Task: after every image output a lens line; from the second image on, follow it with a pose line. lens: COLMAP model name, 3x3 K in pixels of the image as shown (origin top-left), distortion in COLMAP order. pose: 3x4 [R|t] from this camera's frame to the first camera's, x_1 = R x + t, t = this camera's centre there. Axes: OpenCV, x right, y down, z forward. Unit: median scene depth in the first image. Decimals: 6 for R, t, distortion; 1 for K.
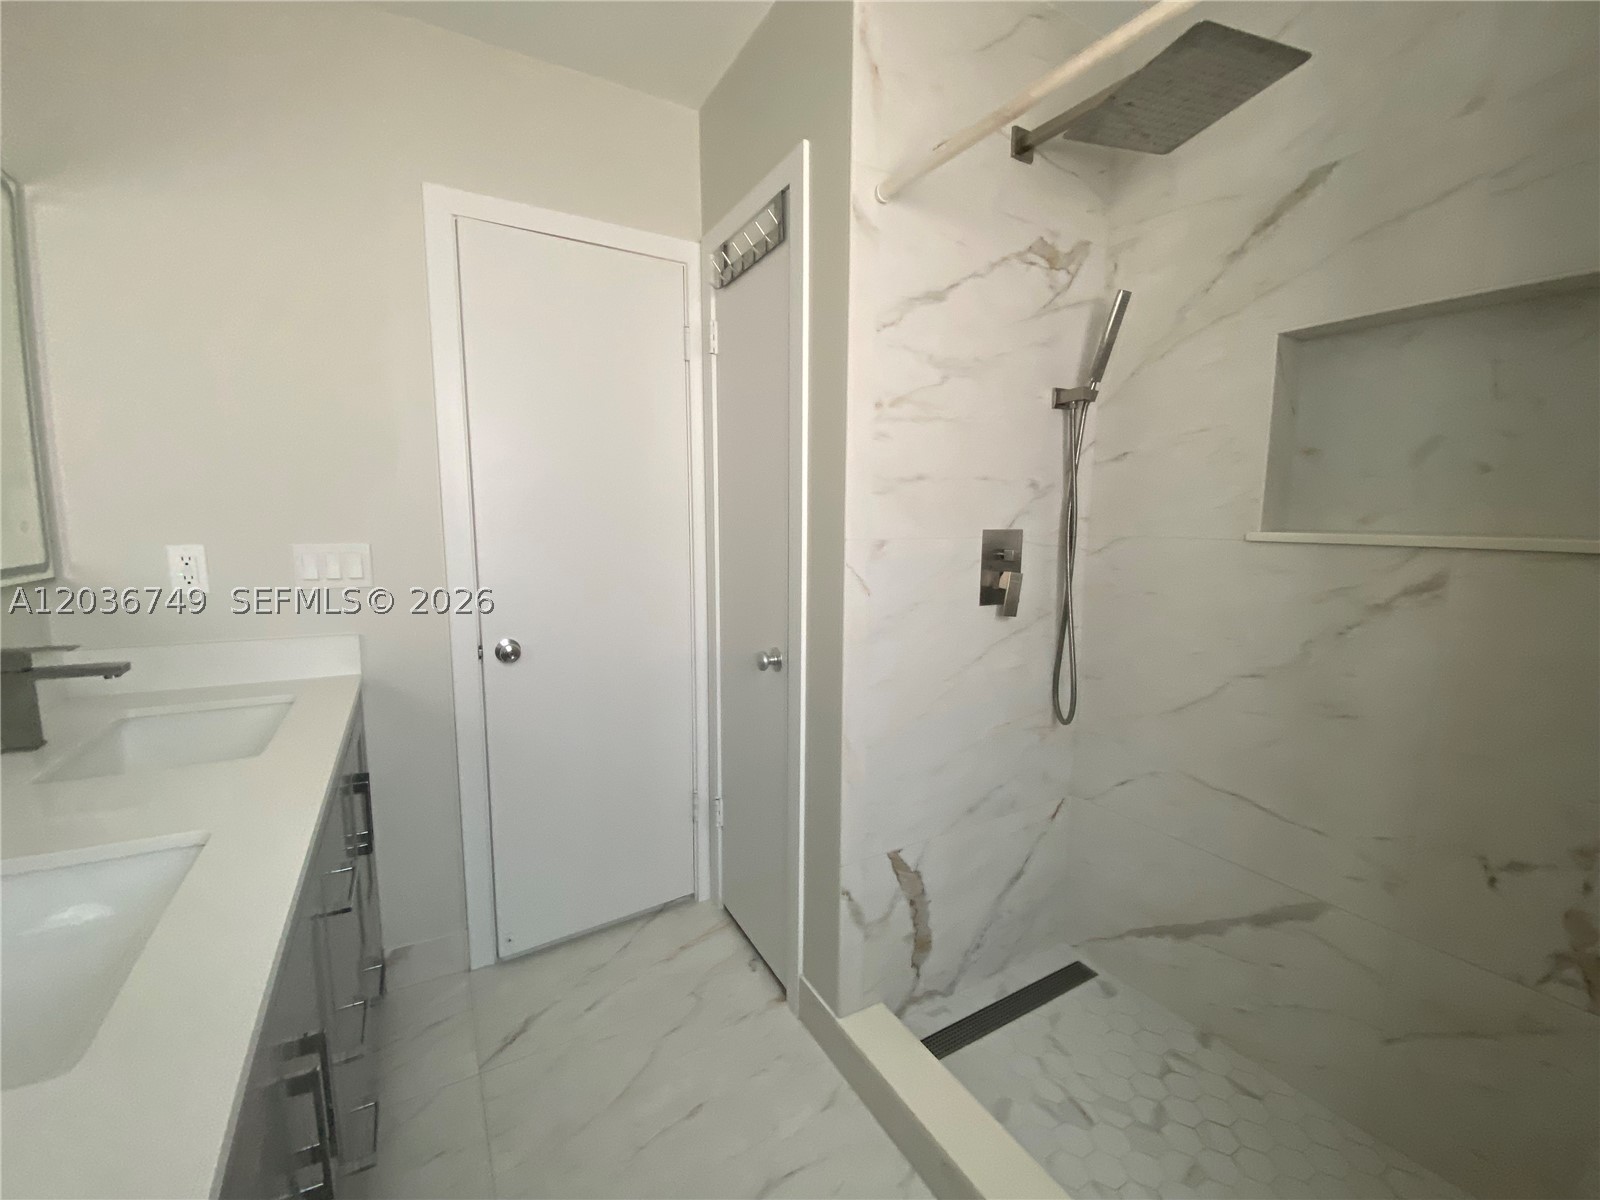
lens RADIAL K [[654.0, 0, 796.0], [0, 654.0, 607.2], [0, 0, 1]] dist [0.012868, -0.010541]
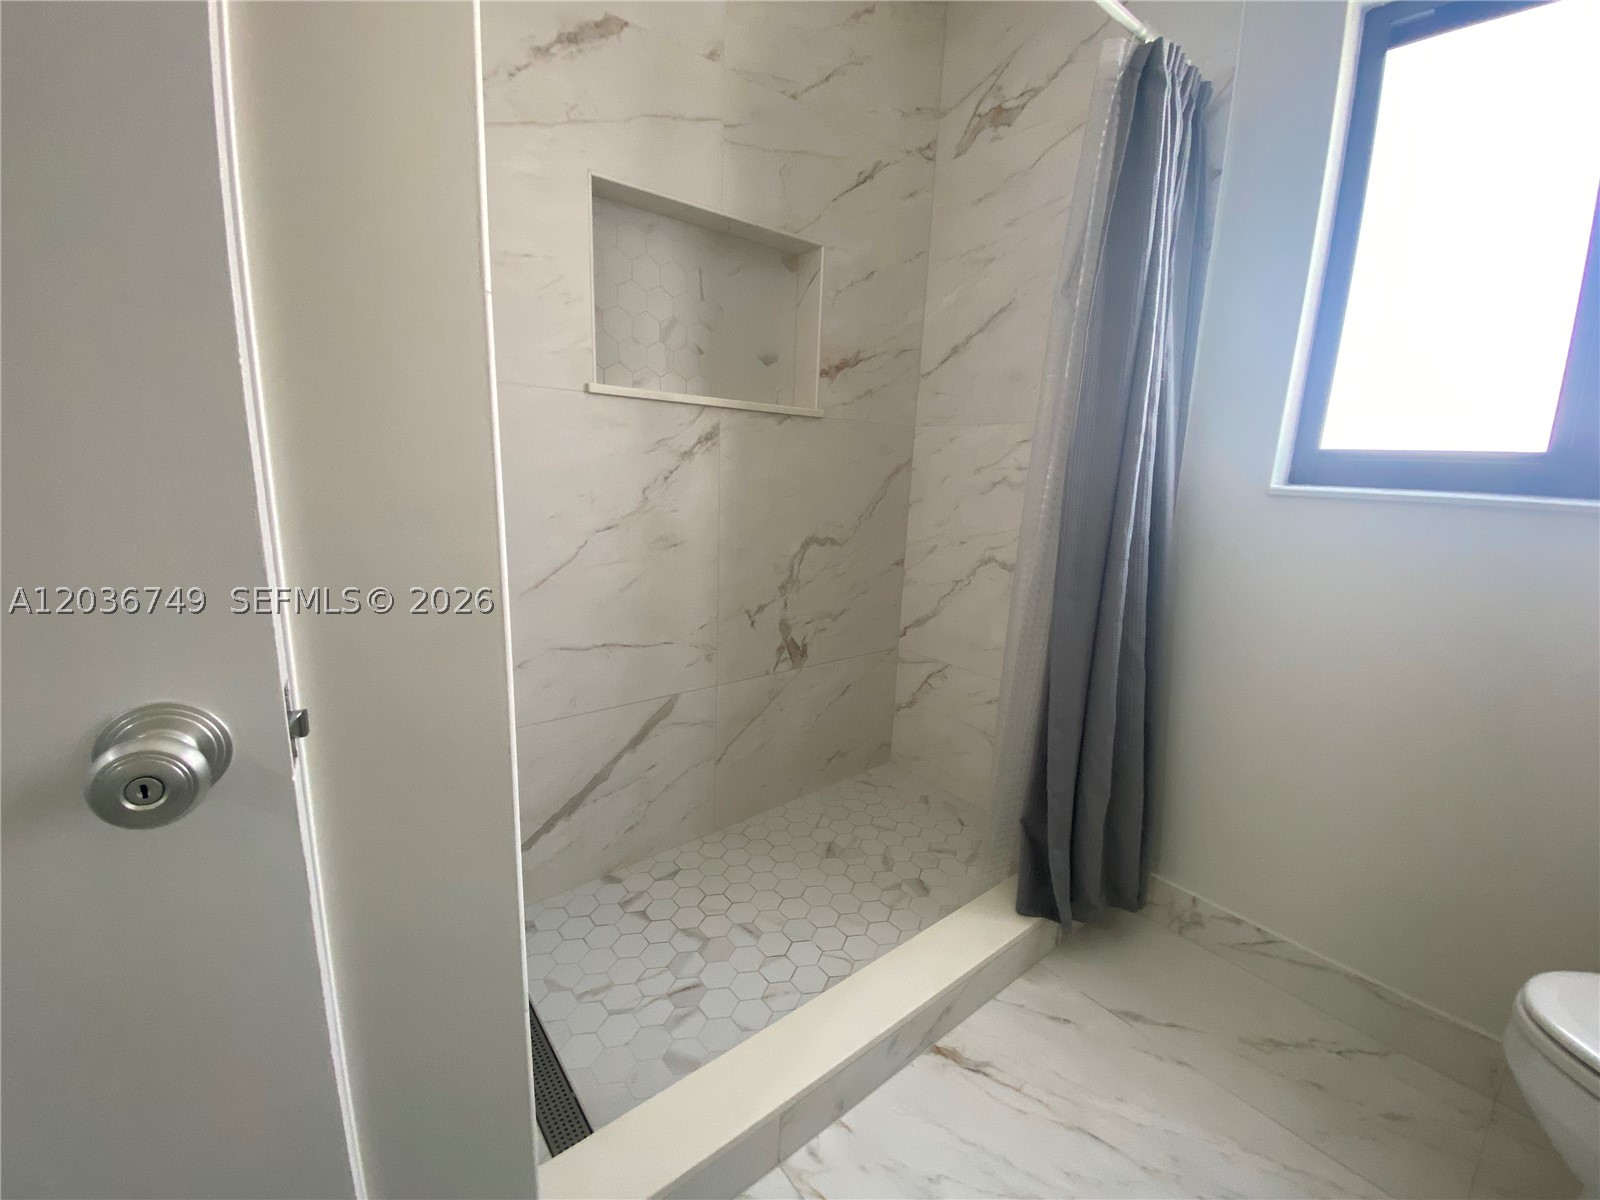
lens RADIAL K [[654.0, 0, 797.8], [0, 654.0, 602.0], [0, 0, 1]] dist [0.012868, -0.010541]
pose [[-0.158535, -0.212842, 0.964140, -0.407660], [0.089981, 0.969311, 0.228779, 0.008126], [-0.983245, 0.123024, -0.134518, 0.909976]]
